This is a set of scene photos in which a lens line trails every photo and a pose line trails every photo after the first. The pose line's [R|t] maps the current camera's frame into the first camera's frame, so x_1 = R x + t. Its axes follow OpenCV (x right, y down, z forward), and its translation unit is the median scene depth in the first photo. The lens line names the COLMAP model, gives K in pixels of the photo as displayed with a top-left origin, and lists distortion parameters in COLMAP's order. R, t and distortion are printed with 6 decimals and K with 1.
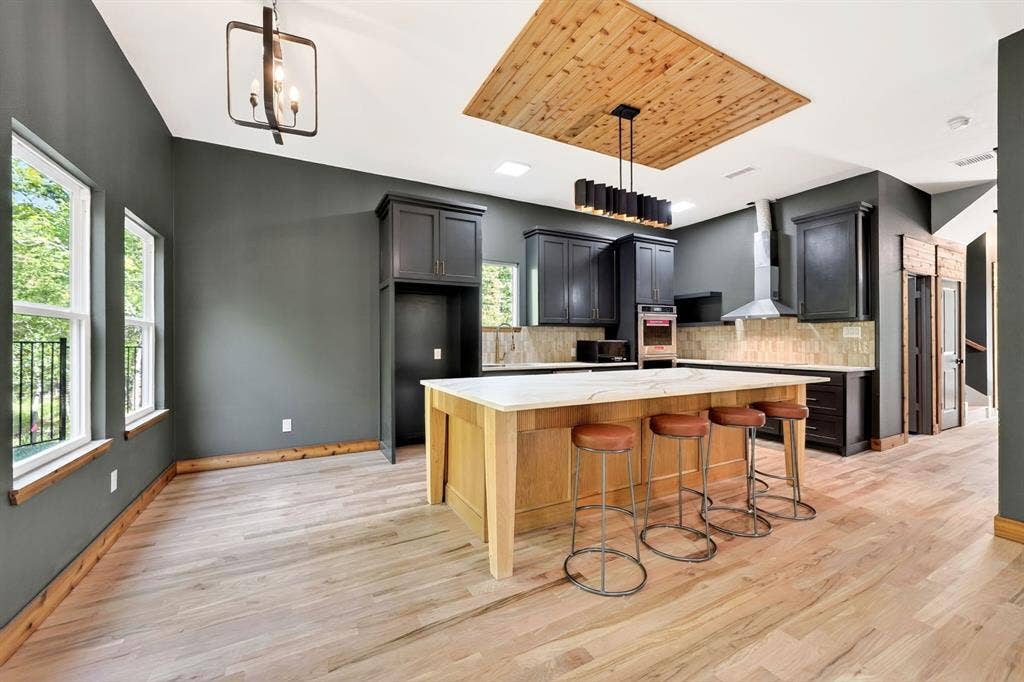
lens RADIAL K [[398.9, 0, 508.1], [0, 398.9, 340.9], [0, 0, 1]] dist [-0.010405, 0.002078]
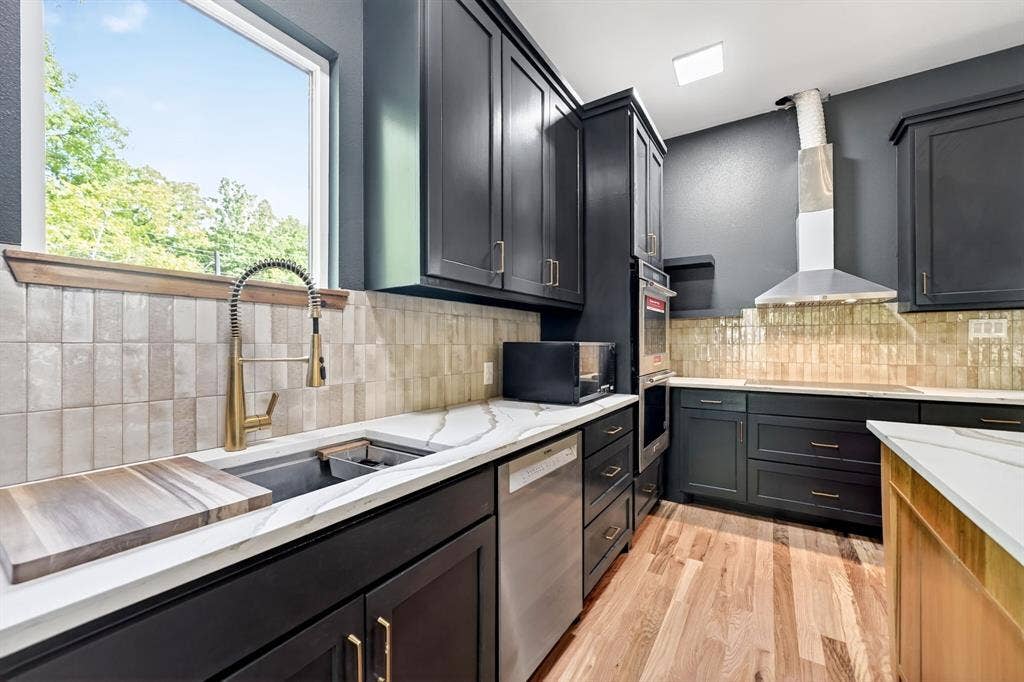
lens RADIAL K [[398.9, 0, 510.7], [0, 398.9, 346.7], [0, 0, 1]] dist [-0.010405, 0.002078]
pose [[0.878053, -0.000700, 0.478563, 0.001783], [-0.000906, 0.999995, 0.003125, 0.002277], [-0.478563, -0.003178, 0.878048, 0.840638]]
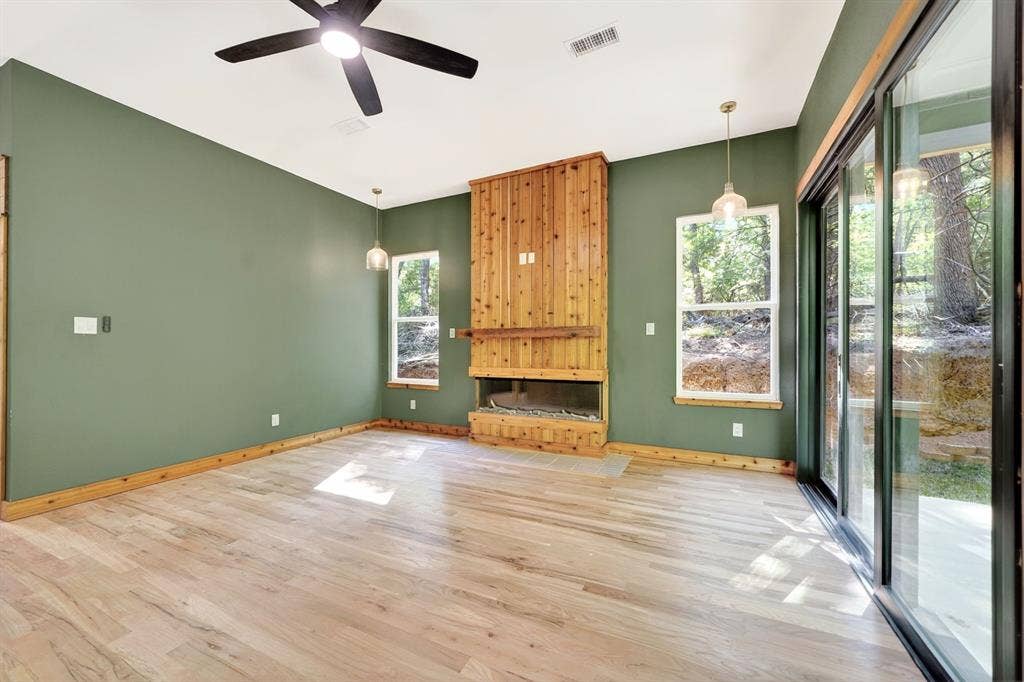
lens RADIAL K [[398.9, 0, 507.4], [0, 398.9, 344.1], [0, 0, 1]] dist [-0.010405, 0.002078]
pose [[-0.577903, 0.007456, 0.816071, -0.222422], [0.002135, 0.999969, -0.007625, 0.015696], [-0.816103, -0.002664, -0.577901, 0.285613]]
